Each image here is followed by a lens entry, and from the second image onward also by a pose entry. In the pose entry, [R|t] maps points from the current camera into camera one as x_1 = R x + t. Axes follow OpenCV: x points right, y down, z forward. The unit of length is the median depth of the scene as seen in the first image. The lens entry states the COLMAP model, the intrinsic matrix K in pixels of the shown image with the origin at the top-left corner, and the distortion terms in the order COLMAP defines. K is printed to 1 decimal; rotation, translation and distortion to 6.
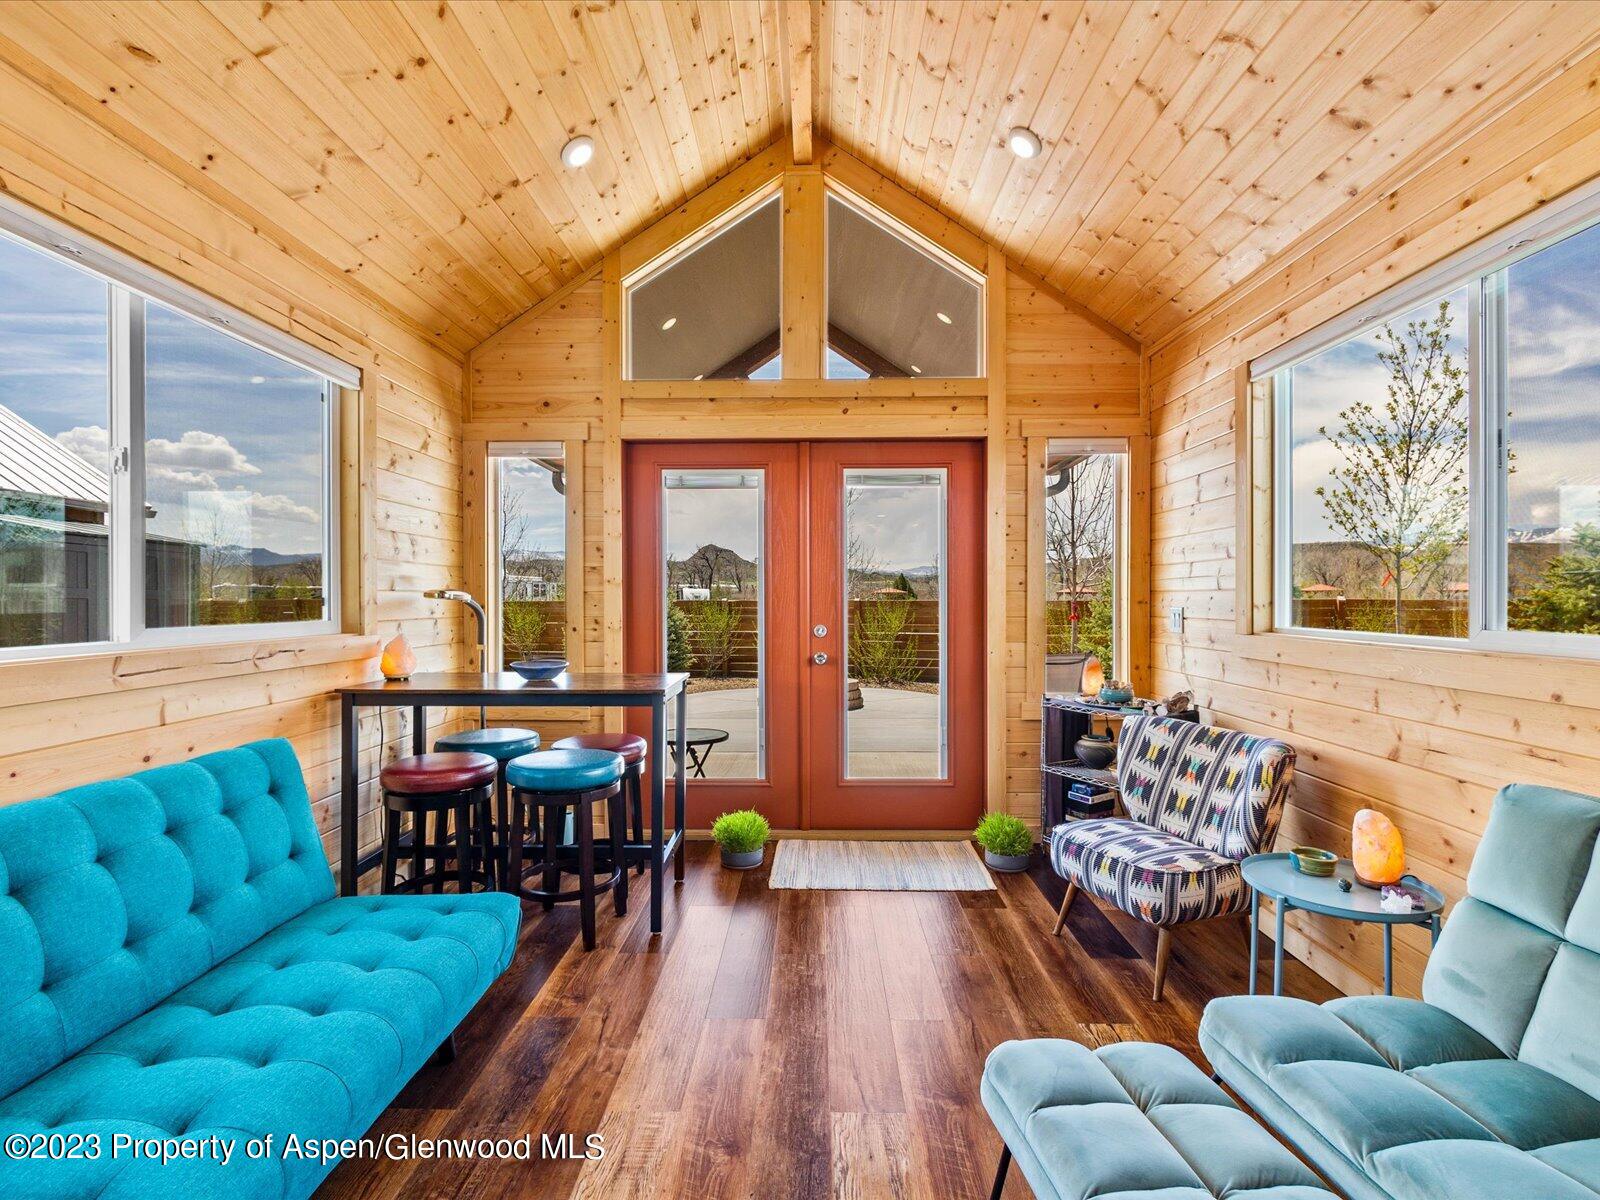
lens RADIAL K [[1150.0, 0, 803.5], [0, 1150.0, 599.4], [0, 0, 1]] dist [-0.082281, 0.069859]
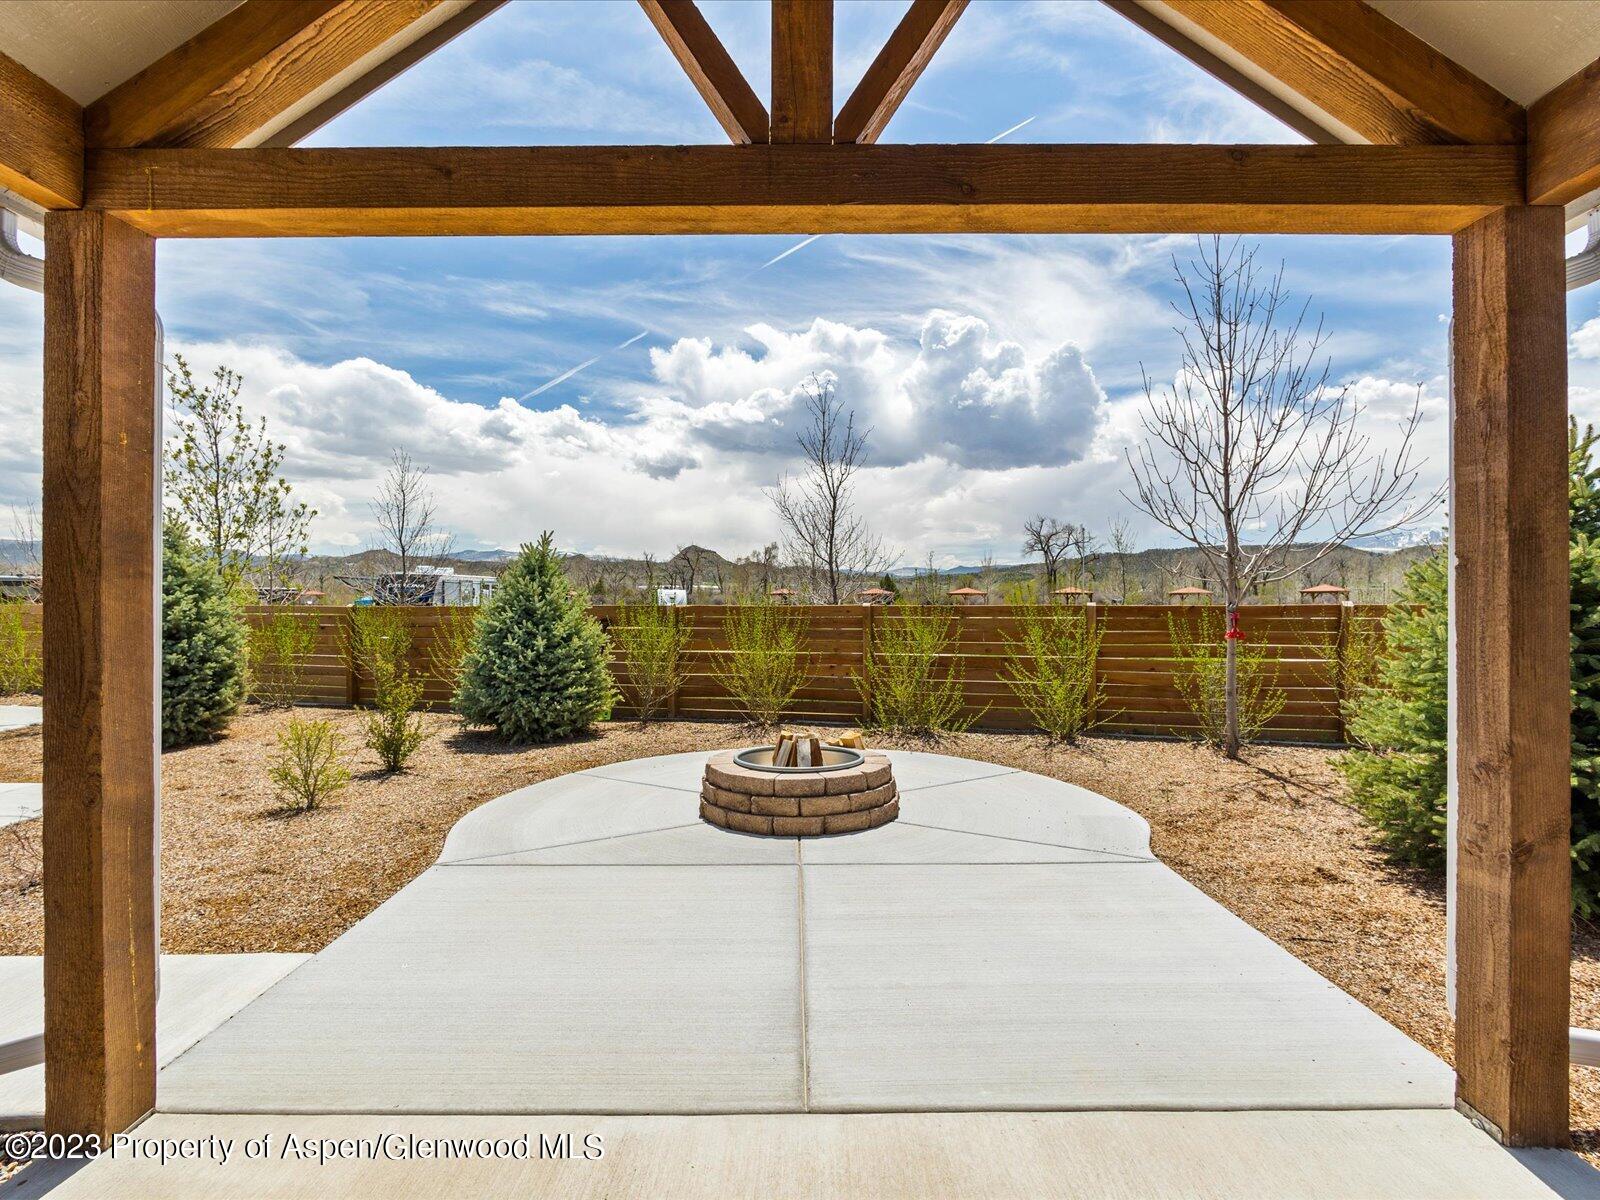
lens RADIAL K [[1150.0, 0, 803.5], [0, 1150.0, 599.4], [0, 0, 1]] dist [-0.082281, 0.069859]
pose [[0.999883, -0.000415, 0.015296, 0.000122], [0.000428, 1.000000, -0.000821, -0.001944], [-0.015295, 0.000827, 0.999883, 0.257514]]
